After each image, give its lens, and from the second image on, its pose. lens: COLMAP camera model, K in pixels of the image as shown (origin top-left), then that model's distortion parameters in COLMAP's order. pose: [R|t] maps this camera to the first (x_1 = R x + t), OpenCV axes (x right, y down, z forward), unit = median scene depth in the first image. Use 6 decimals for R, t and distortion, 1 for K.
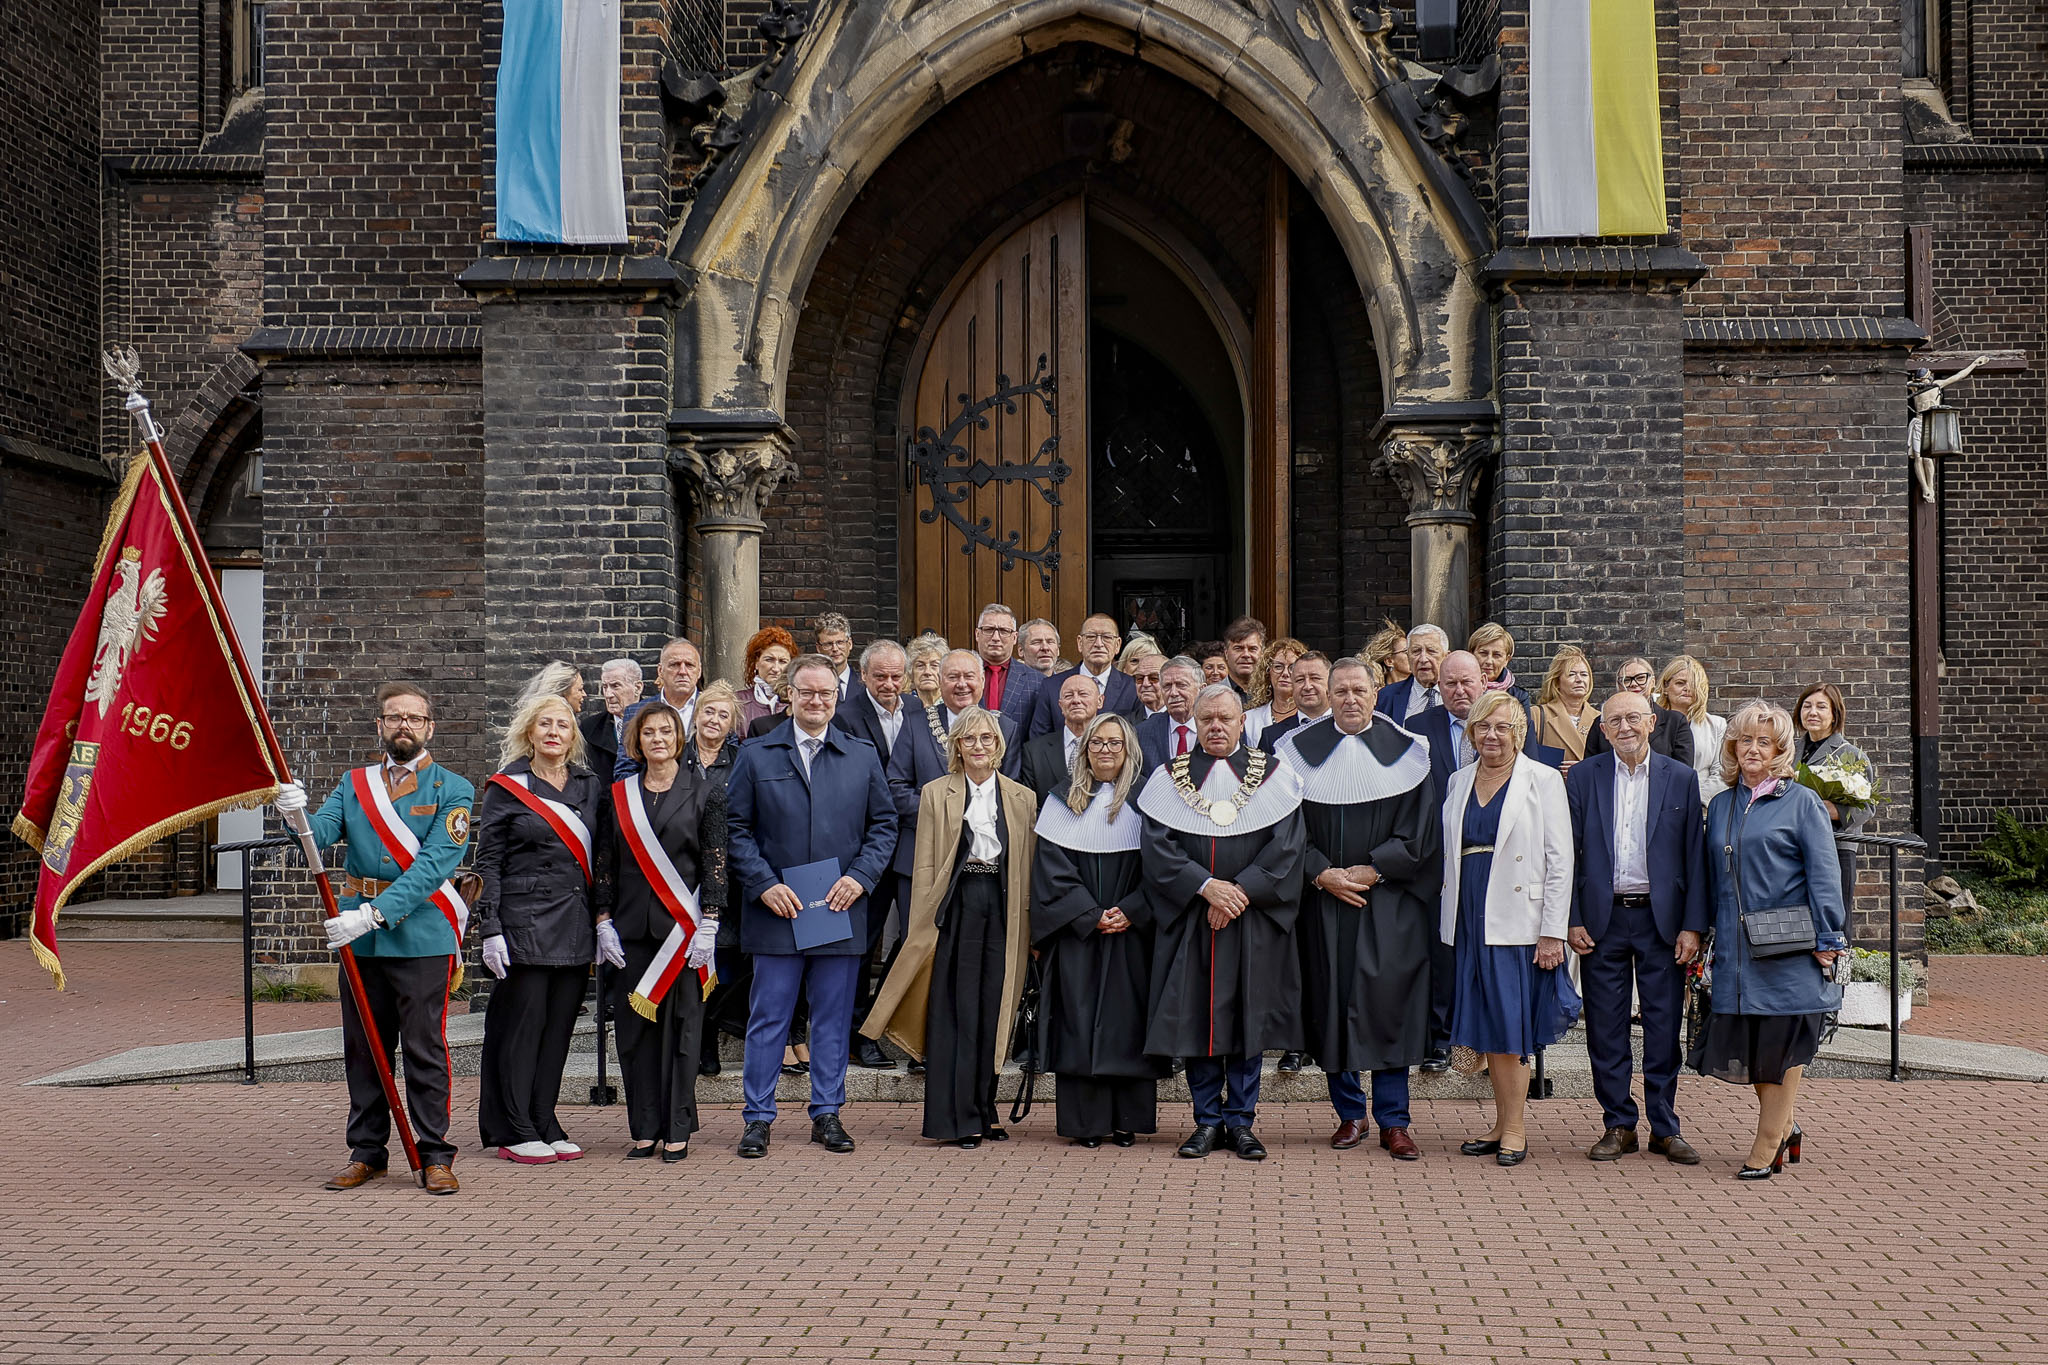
lens RADIAL K [[1952.5, 0, 1024.0], [0, 1952.5, 682.5], [0, 0, 1]] dist [-0.000509, 0.000193]
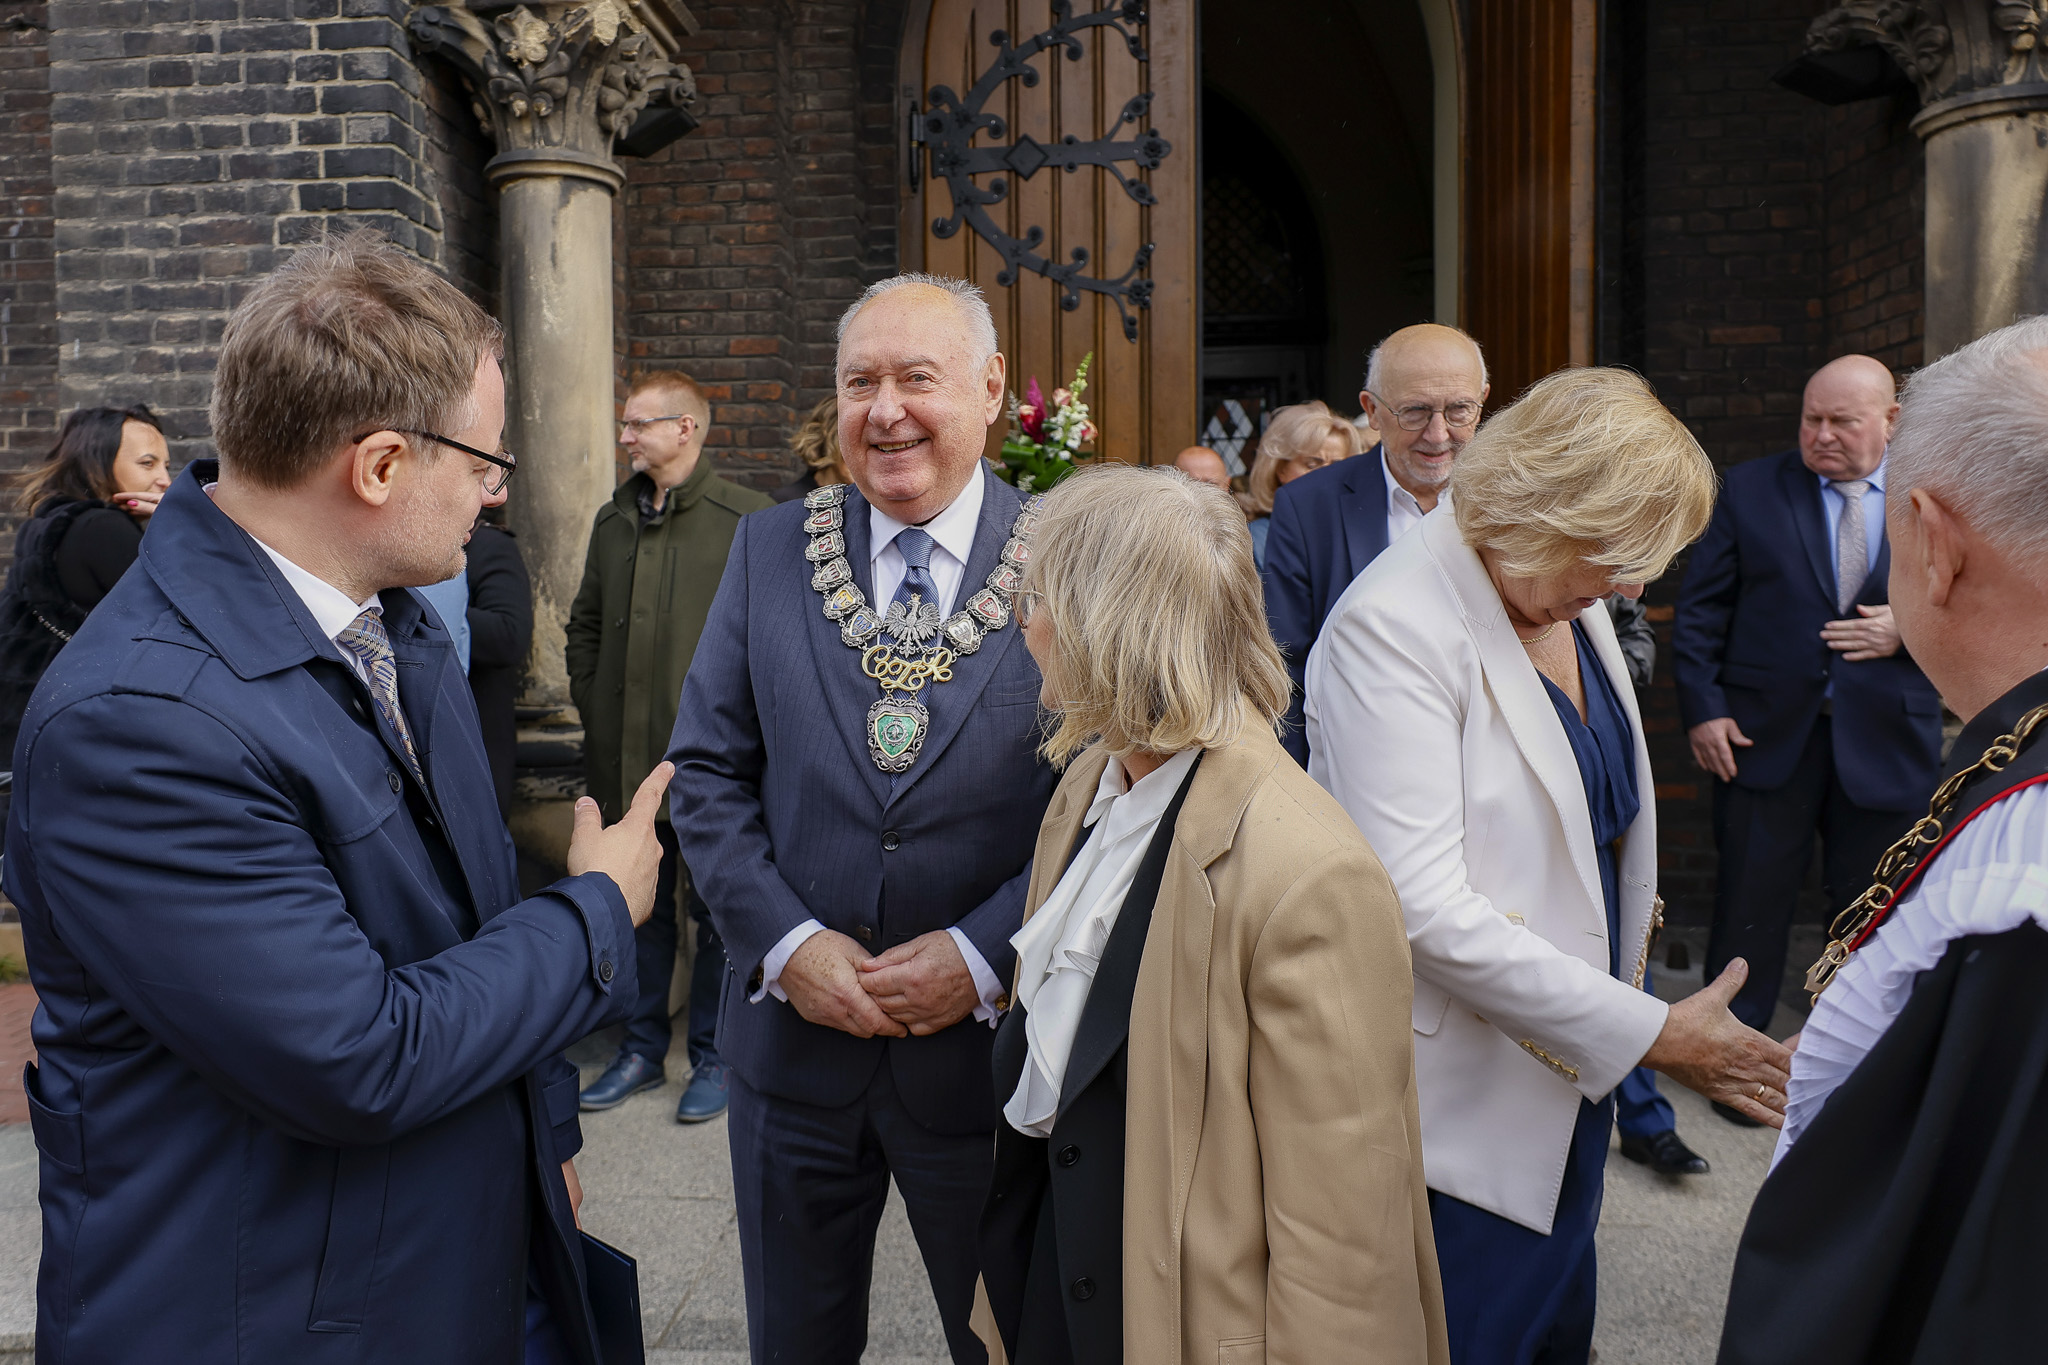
lens RADIAL K [[1460.2, 0, 976.0], [0, 1460.2, 675.6], [0, 0, 1]] dist [0.001459, 0.000058]
pose [[0.998821, -0.001668, -0.048524, -0.018714], [0.006581, 0.994836, 0.101283, 0.014712], [0.048105, -0.101483, 0.993674, 0.604459]]
